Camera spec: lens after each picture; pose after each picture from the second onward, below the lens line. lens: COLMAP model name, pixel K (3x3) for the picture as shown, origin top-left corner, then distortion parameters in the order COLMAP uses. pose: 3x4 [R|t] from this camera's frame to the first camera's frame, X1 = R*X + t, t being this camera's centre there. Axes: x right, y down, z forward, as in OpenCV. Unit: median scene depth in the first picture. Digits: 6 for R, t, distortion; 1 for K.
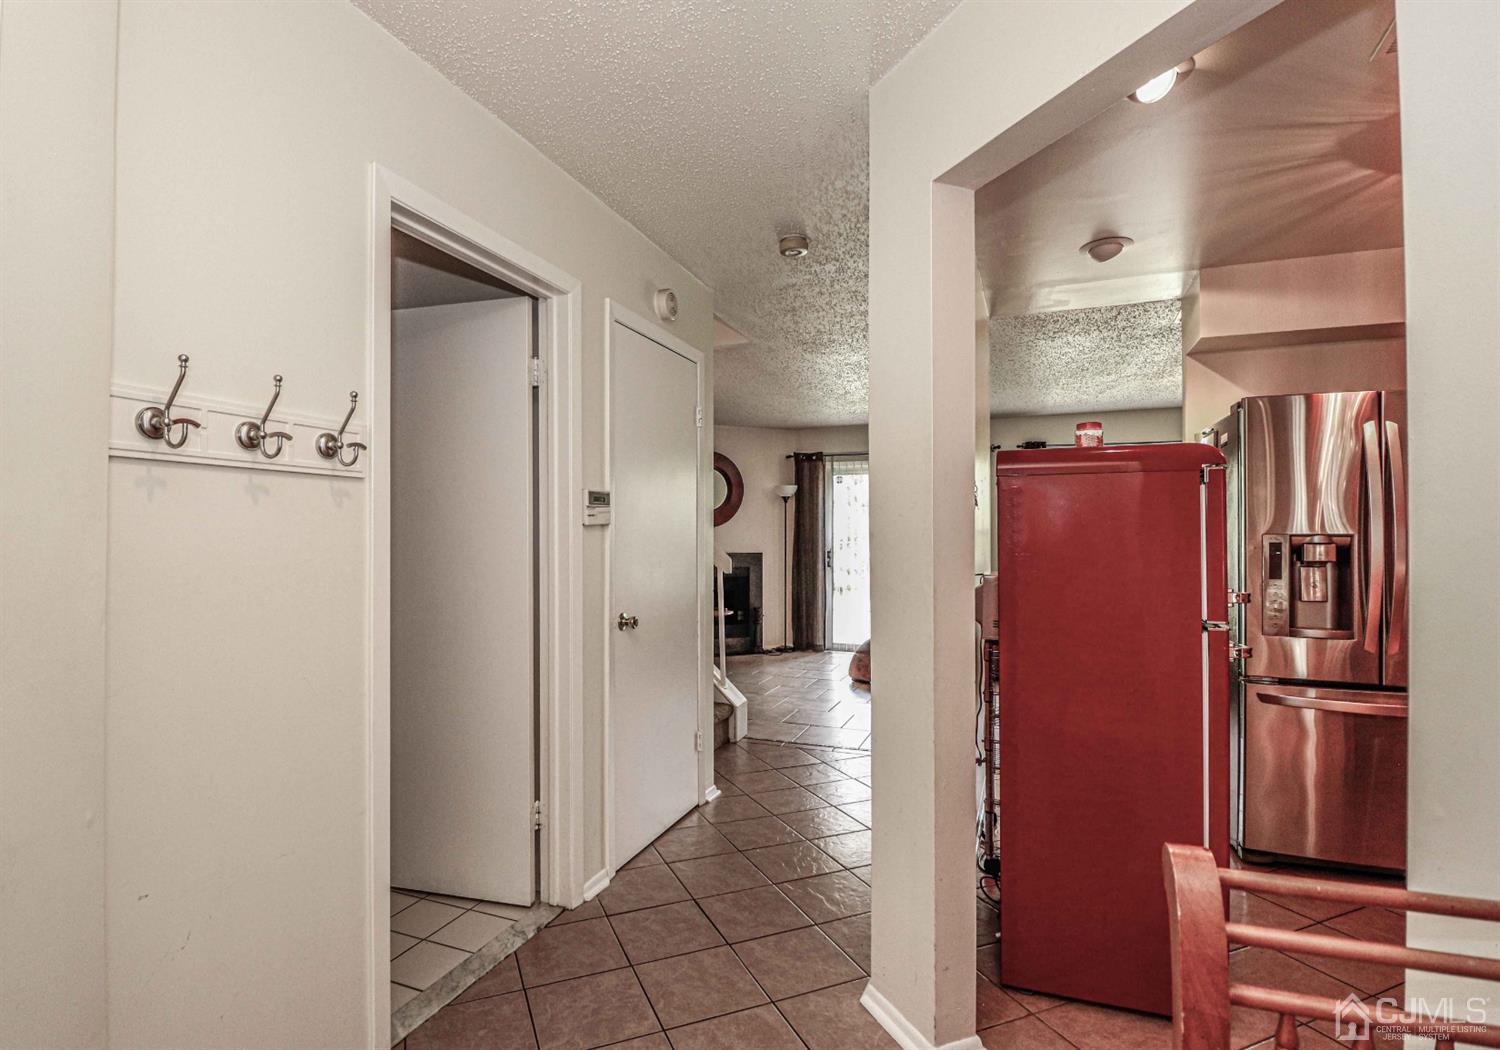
lens RADIAL K [[746.5, 0, 747.7], [0, 746.5, 530.2], [0, 0, 1]] dist [-0.000063, -0.000091]
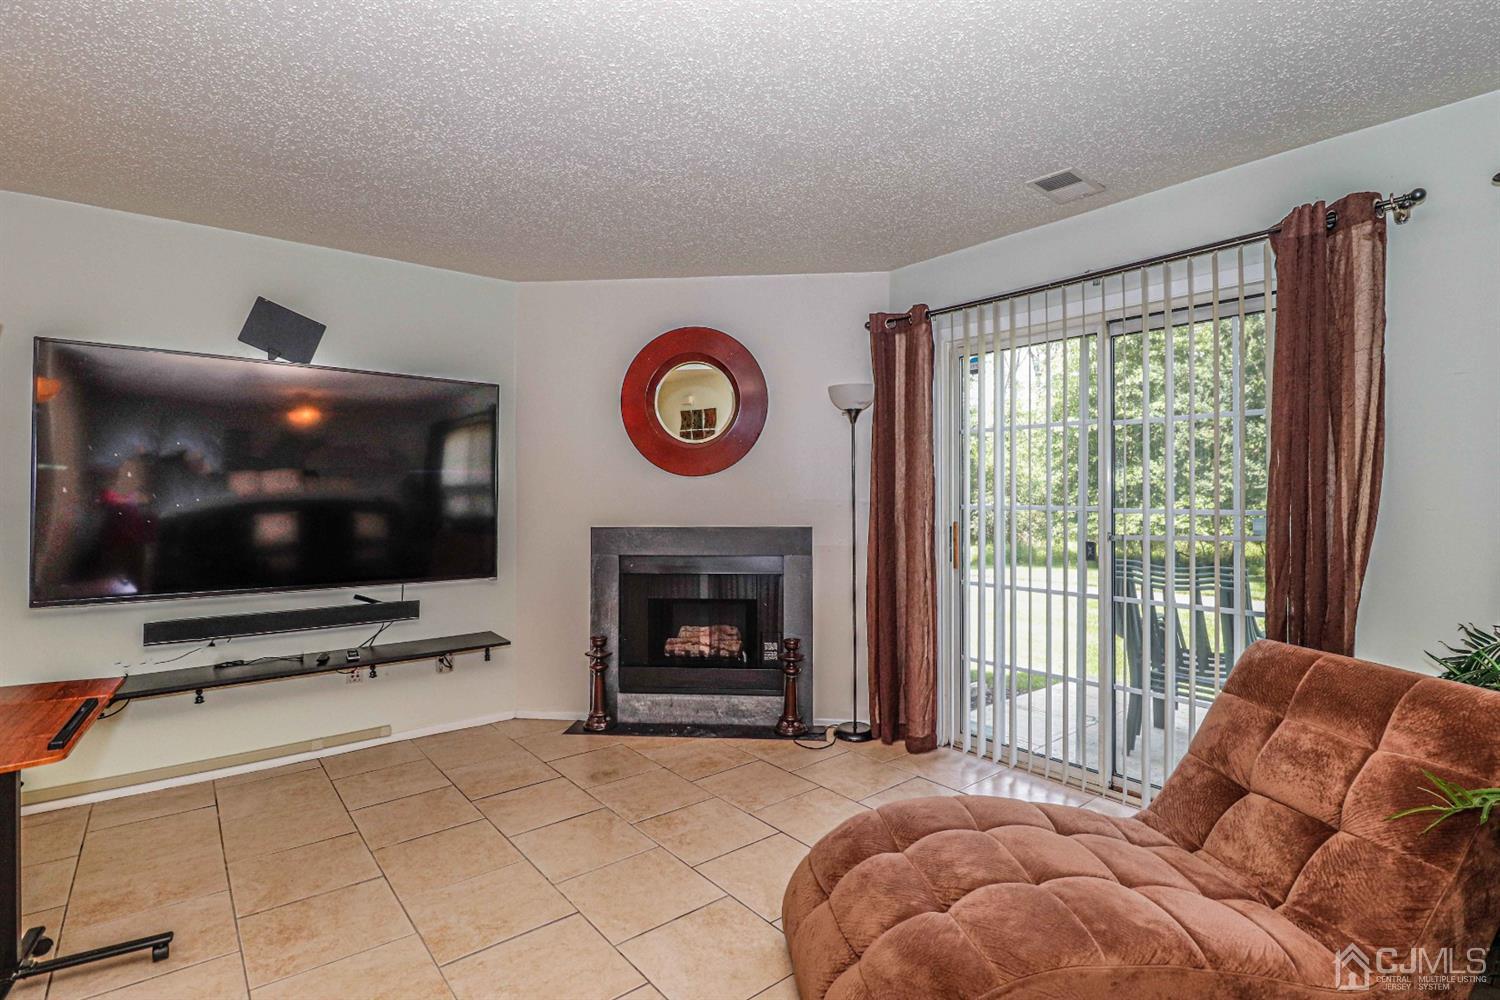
lens RADIAL K [[710.2, 0, 762.2], [0, 710.2, 488.6], [0, 0, 1]] dist [-0.007202, -0.008428]
pose [[0.865056, -0.002584, -0.501668, 0.225843], [0.002705, 0.999996, -0.000486, 0.005322], [0.501668, -0.000936, 0.865060, 0.584169]]
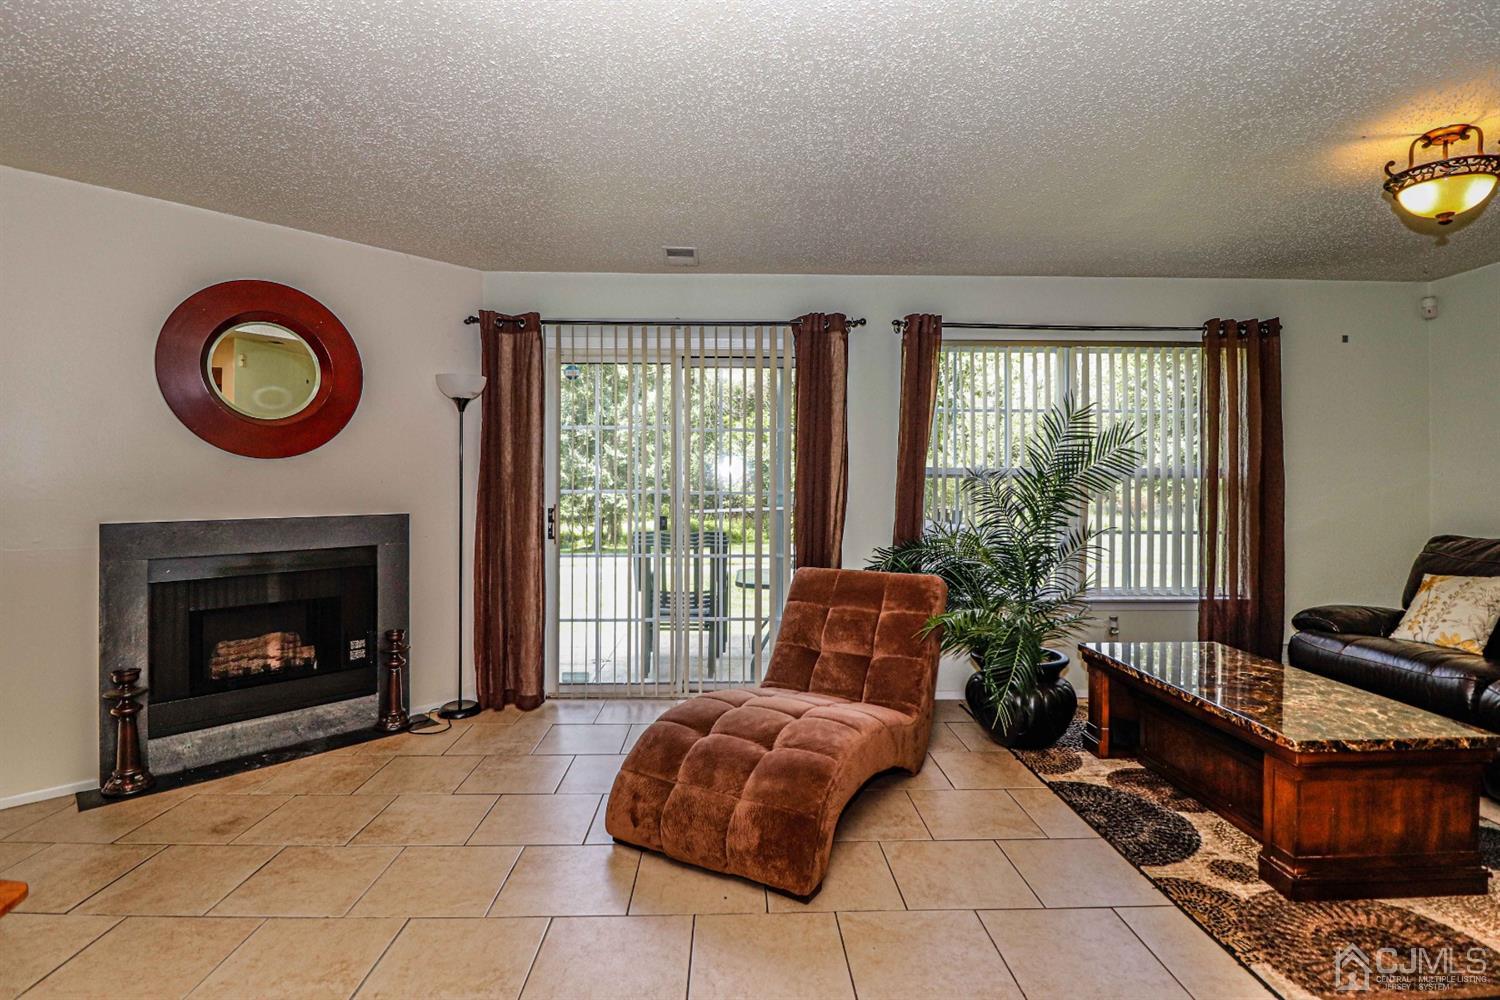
lens RADIAL K [[710.2, 0, 733.9], [0, 710.2, 478.0], [0, 0, 1]] dist [-0.007202, -0.008428]
pose [[0.933035, 0.004730, 0.359754, 0.050435], [-0.005279, 0.999986, 0.000543, 0.006017], [-0.359746, -0.002405, 0.933047, 0.503261]]
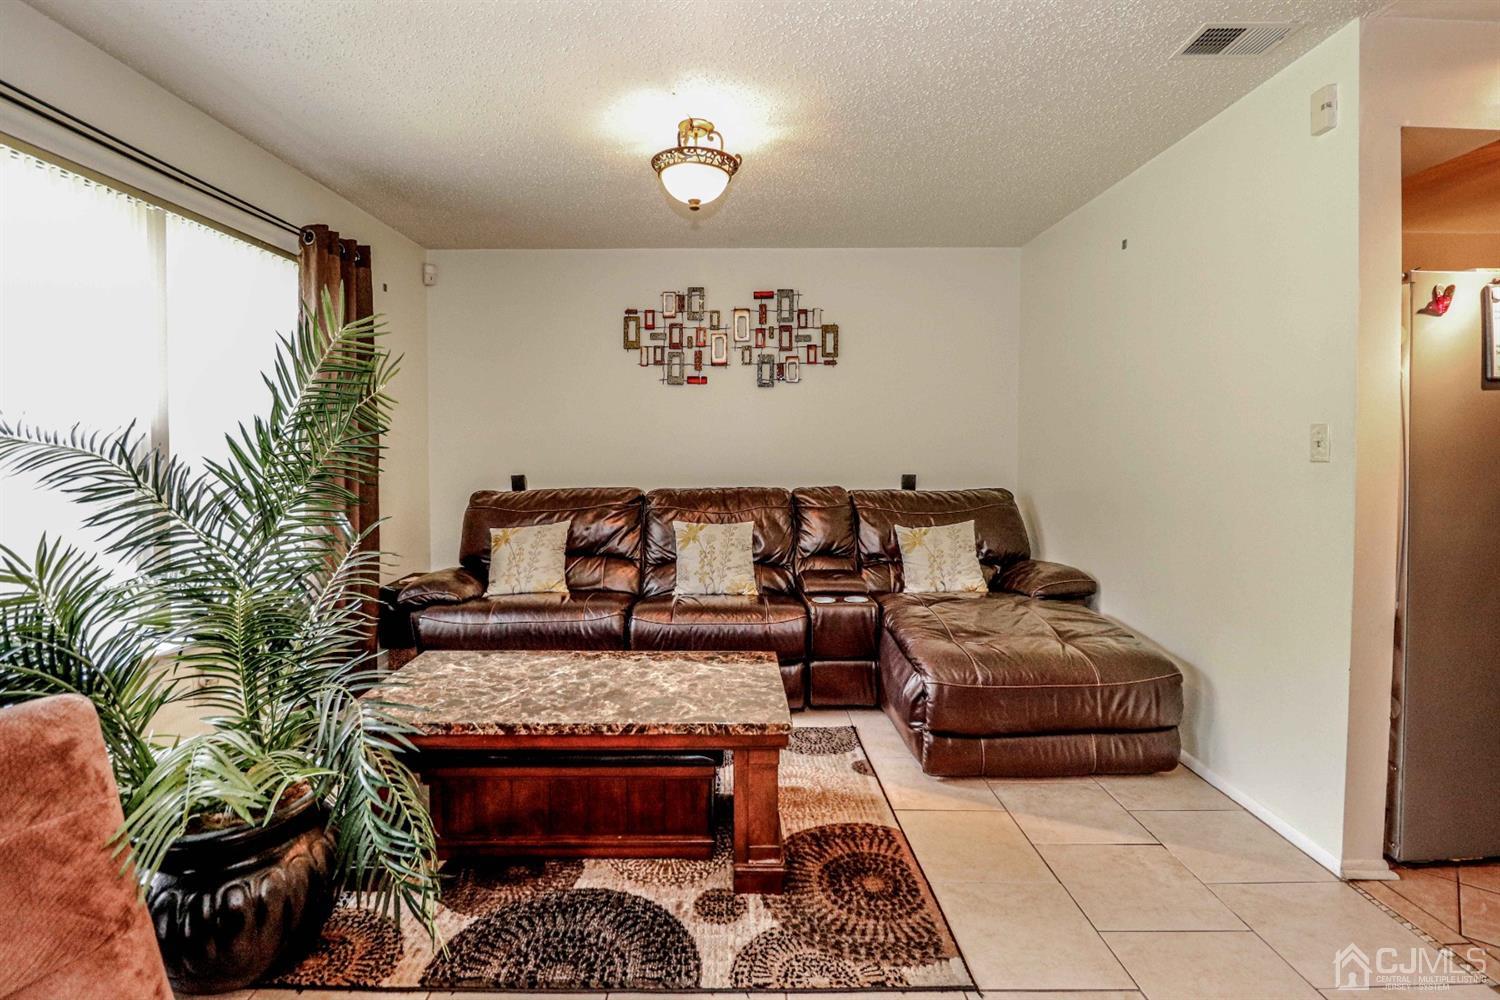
lens RADIAL K [[710.2, 0, 717.5], [0, 710.2, 462.9], [0, 0, 1]] dist [-0.007202, -0.008428]
pose [[-0.340668, -0.027895, 0.939770, 0.117133], [-0.005614, 0.999602, 0.027635, 0.006132], [-0.940167, 0.004138, -0.340689, 0.768350]]
